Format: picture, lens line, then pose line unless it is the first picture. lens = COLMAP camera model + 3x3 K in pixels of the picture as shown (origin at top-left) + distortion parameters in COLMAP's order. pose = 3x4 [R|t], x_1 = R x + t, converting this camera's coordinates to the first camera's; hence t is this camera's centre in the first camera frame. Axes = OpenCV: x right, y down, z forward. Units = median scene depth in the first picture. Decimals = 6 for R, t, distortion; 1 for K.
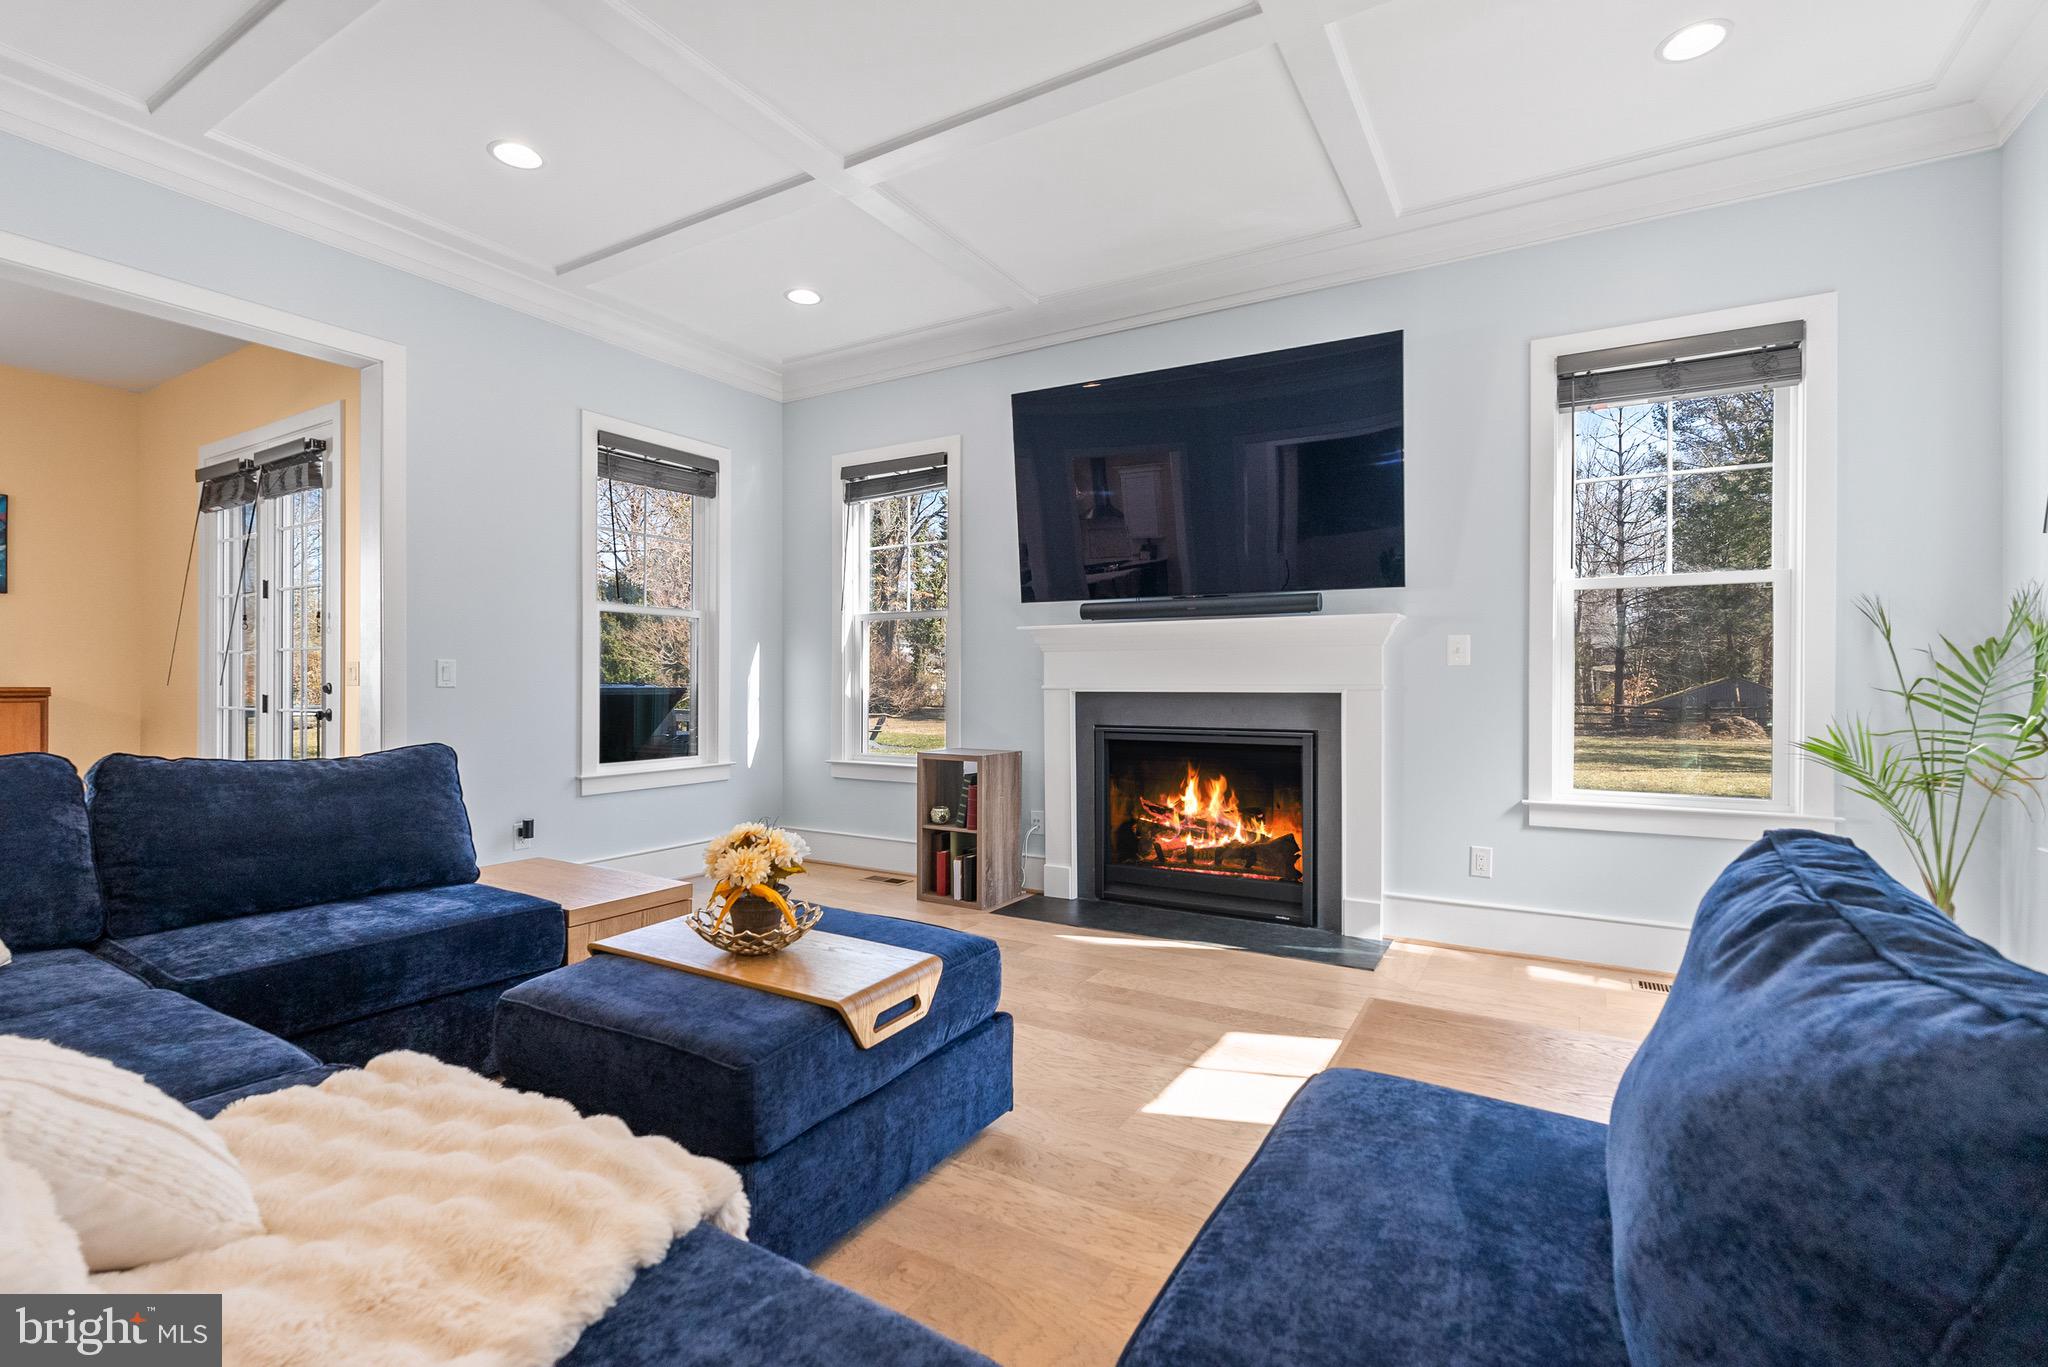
lens RADIAL K [[921.6, 0, 1032.6], [0, 921.6, 684.8], [0, 0, 1]] dist [0.002714, 0.000092]
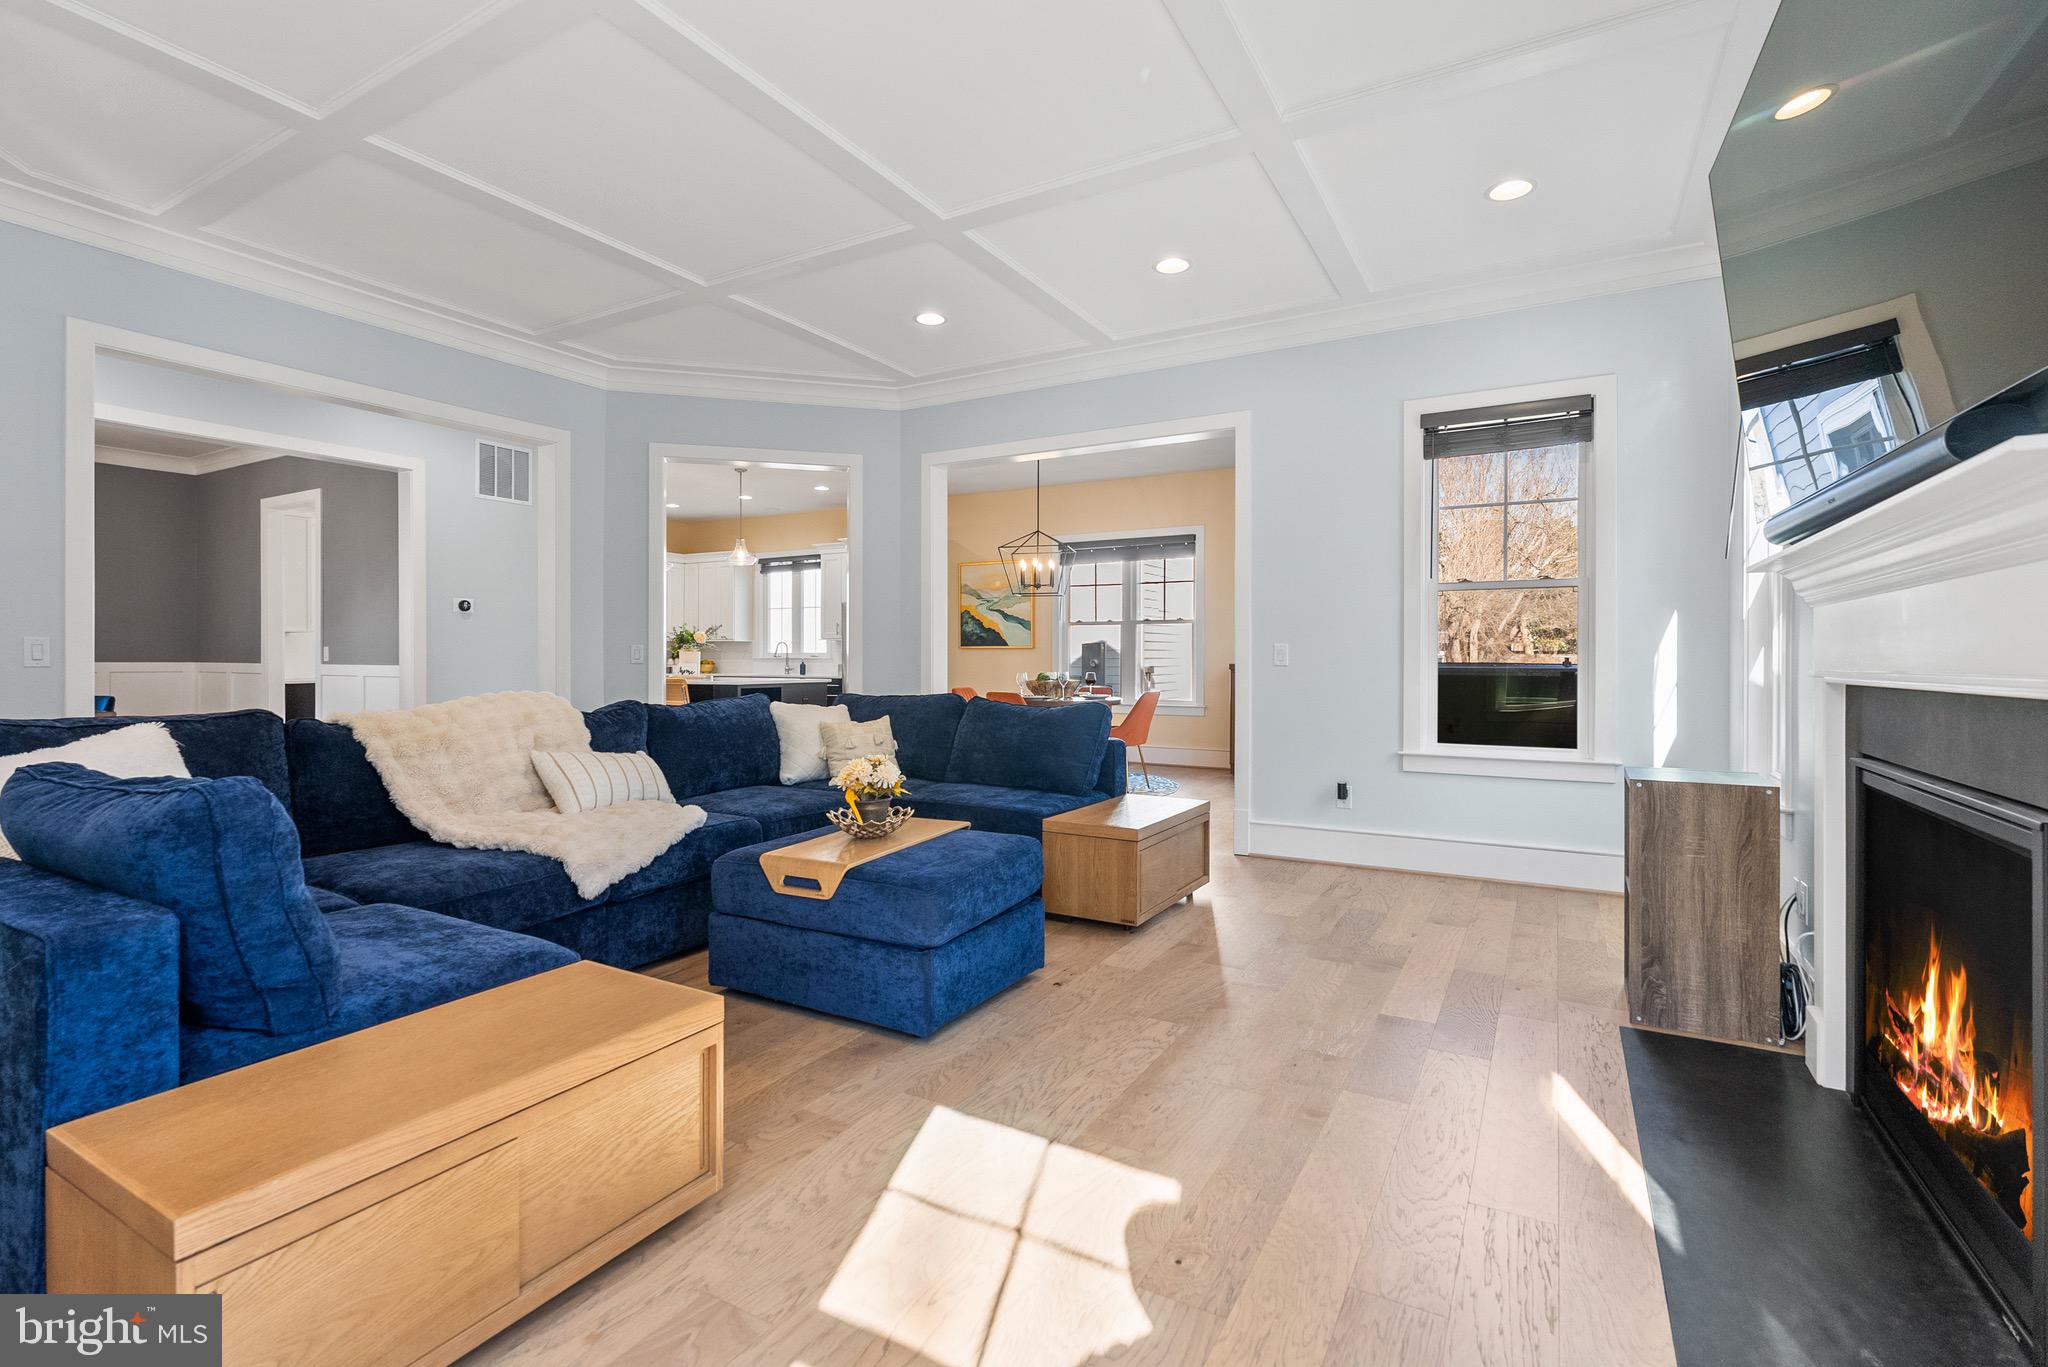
lens RADIAL K [[921.6, 0, 1032.6], [0, 921.6, 684.8], [0, 0, 1]] dist [0.002714, 0.000092]
pose [[0.019652, 0.021507, -0.999576, 0.575417], [-0.004893, 0.999759, 0.021415, 0.002144], [0.999795, 0.004470, 0.019753, 0.581622]]
